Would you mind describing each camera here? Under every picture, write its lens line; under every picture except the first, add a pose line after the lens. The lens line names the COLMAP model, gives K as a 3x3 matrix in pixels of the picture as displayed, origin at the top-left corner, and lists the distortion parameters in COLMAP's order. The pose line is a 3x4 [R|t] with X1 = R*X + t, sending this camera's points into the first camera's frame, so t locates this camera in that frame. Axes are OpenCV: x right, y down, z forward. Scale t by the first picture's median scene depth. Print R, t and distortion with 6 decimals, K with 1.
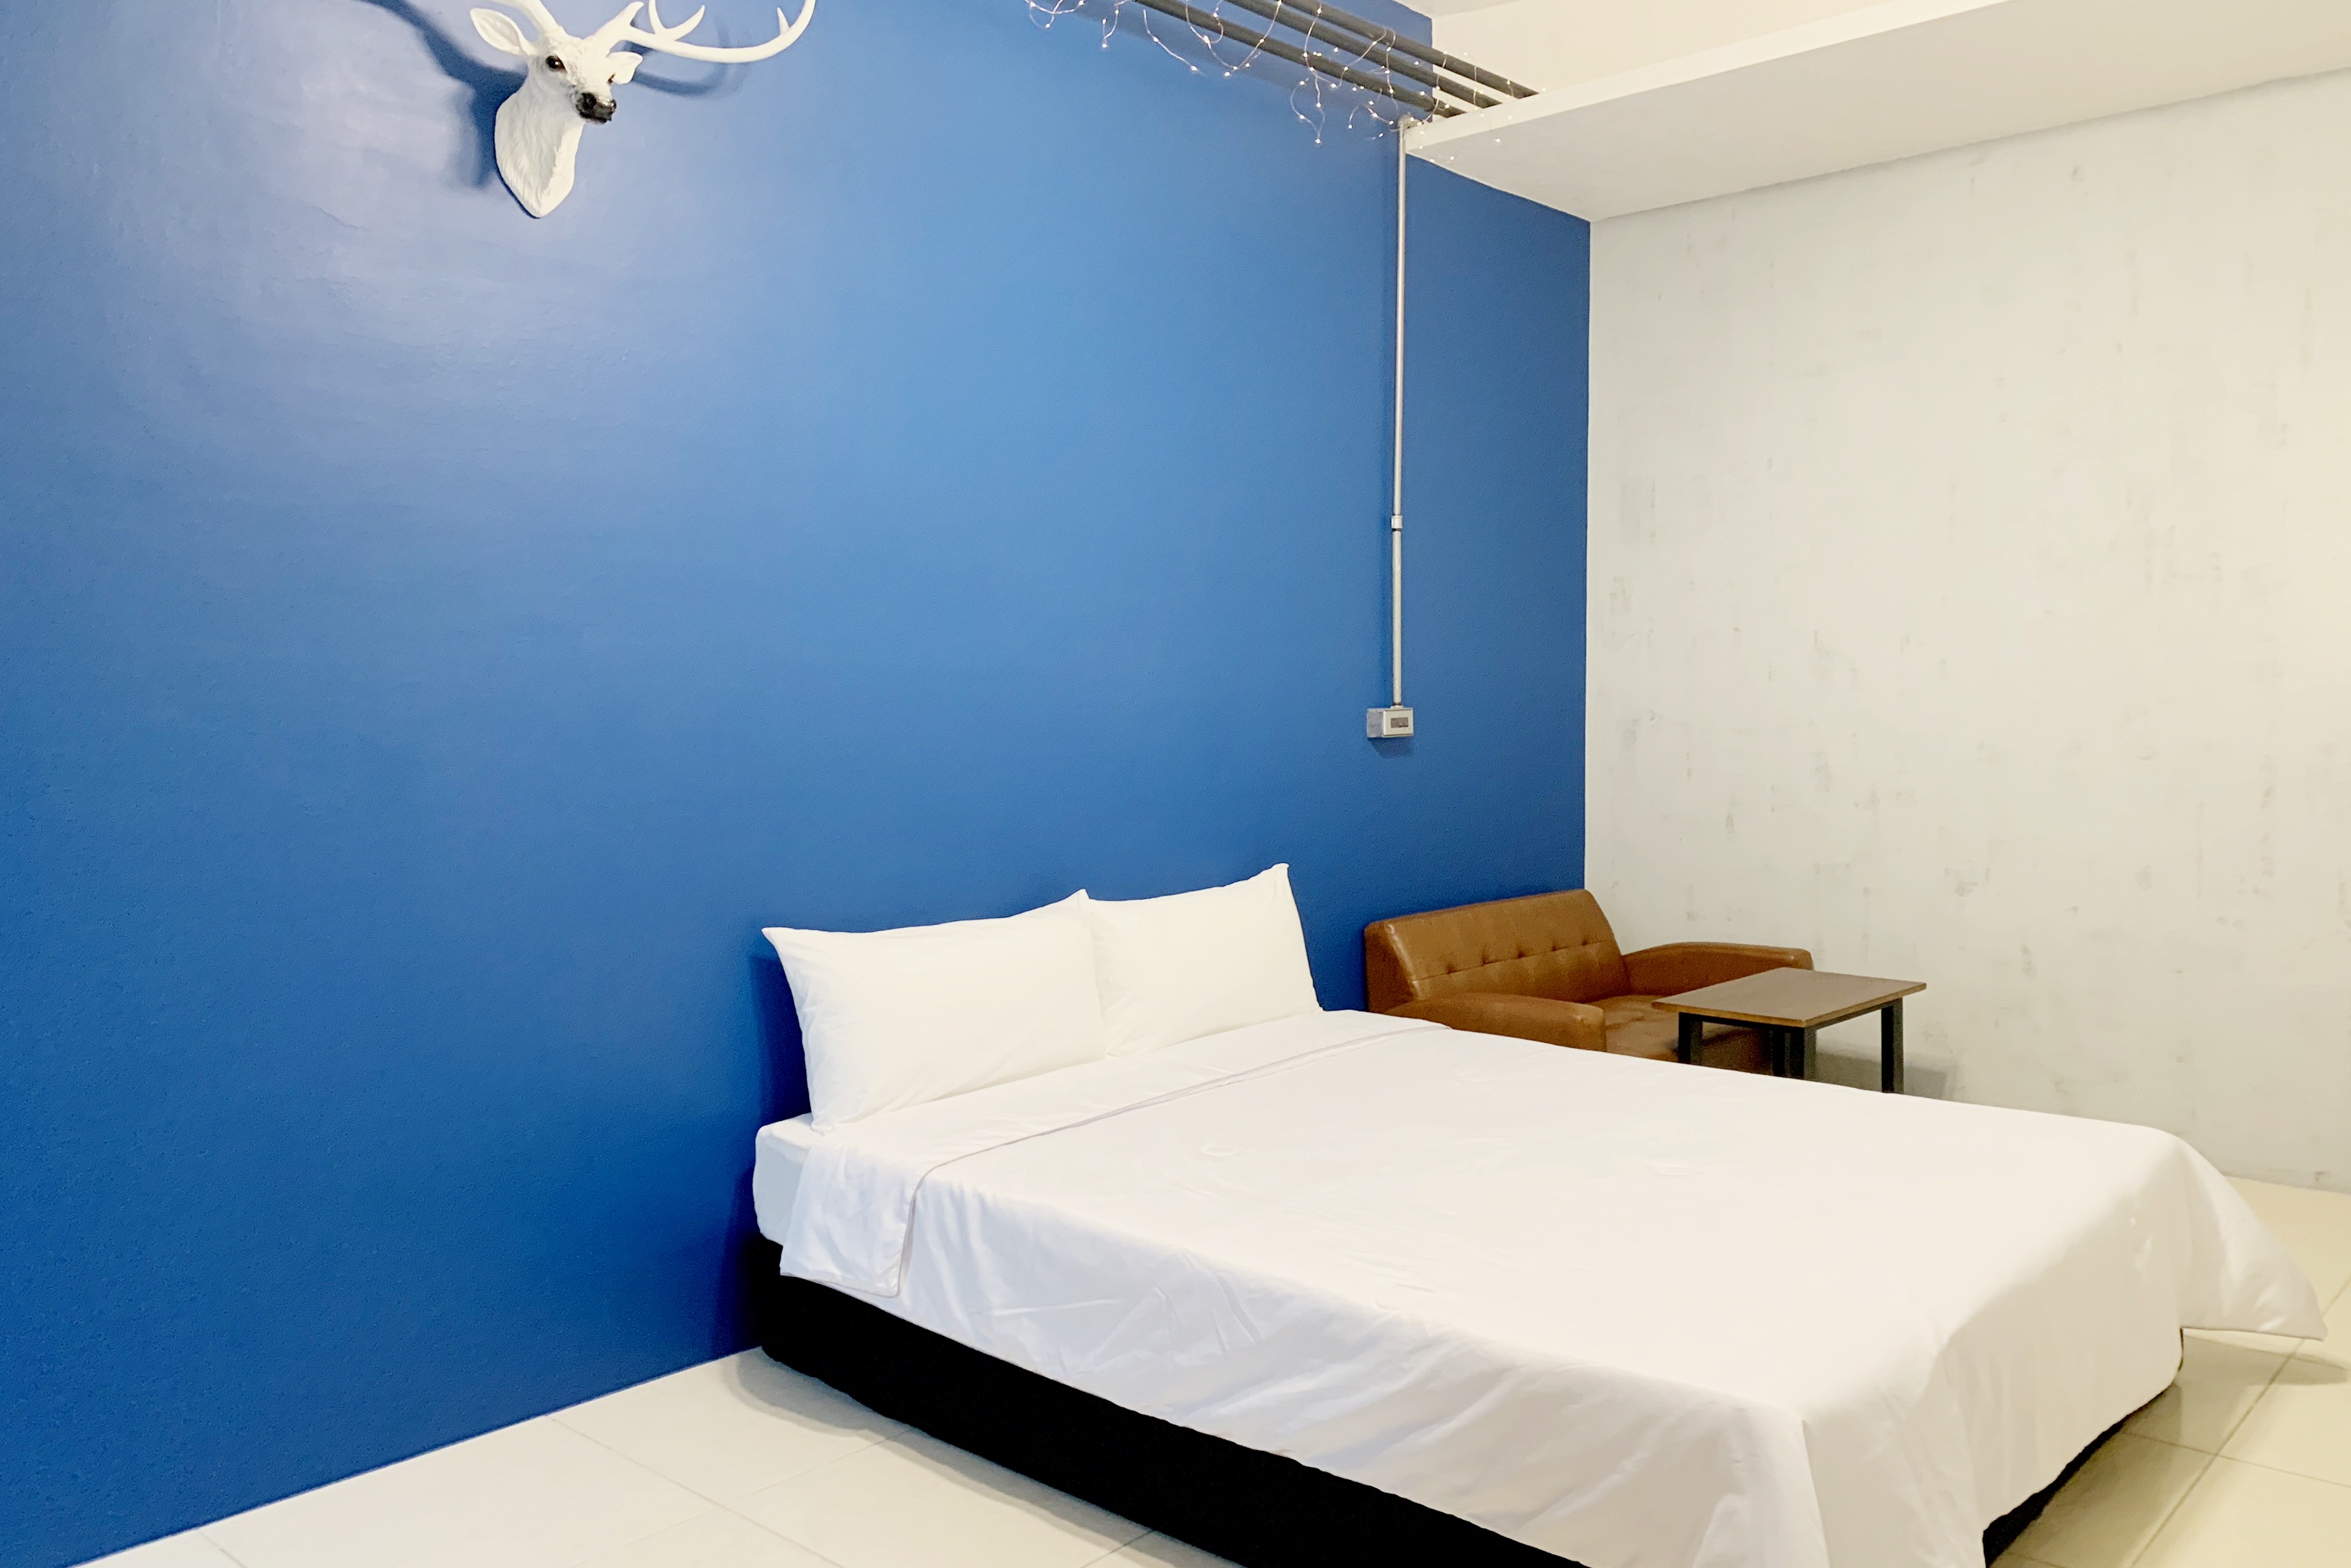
lens RADIAL K [[1807.6, 0, 1183.5], [0, 1807.6, 824.1], [0, 0, 1]] dist [0.056465, -0.059210]
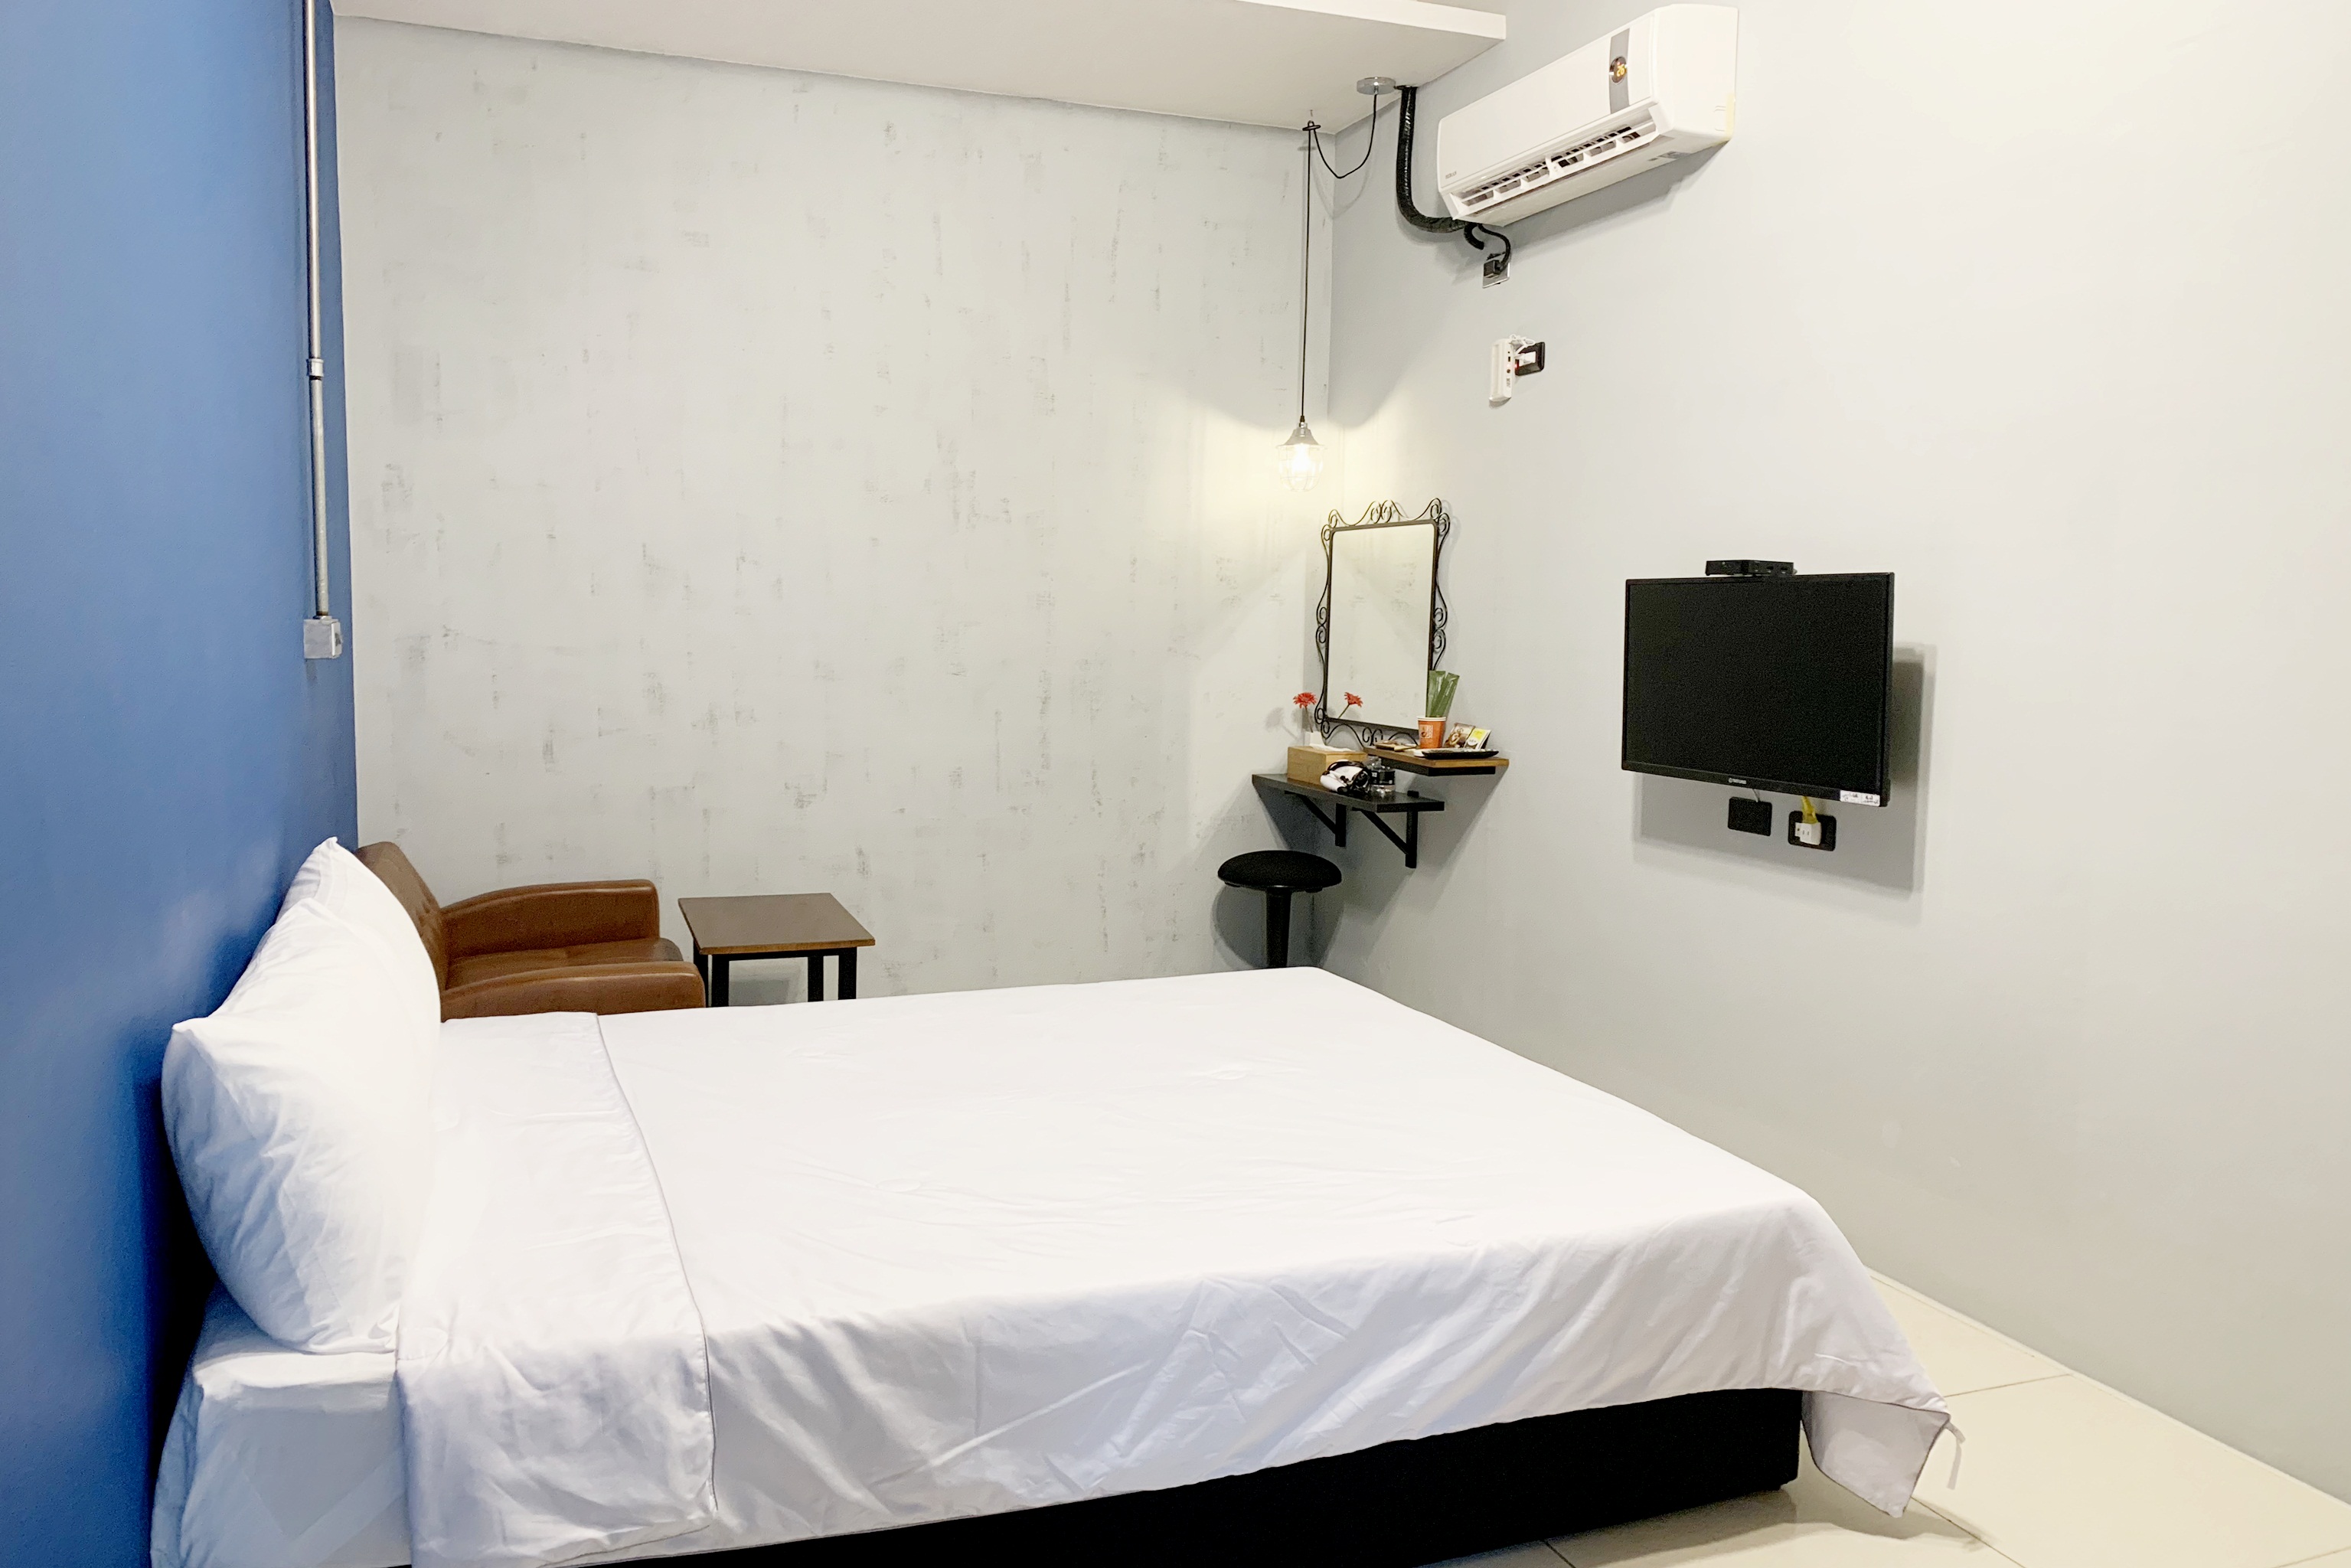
lens RADIAL K [[1773.5, 0, 1175.0], [0, 1773.5, 852.3], [0, 0, 1]] dist [0.043718, -0.057983]
pose [[0.460198, -0.102896, 0.881833, -0.429223], [0.047215, 0.994692, 0.091425, -0.021106], [-0.886560, -0.000438, 0.462613, 0.382505]]
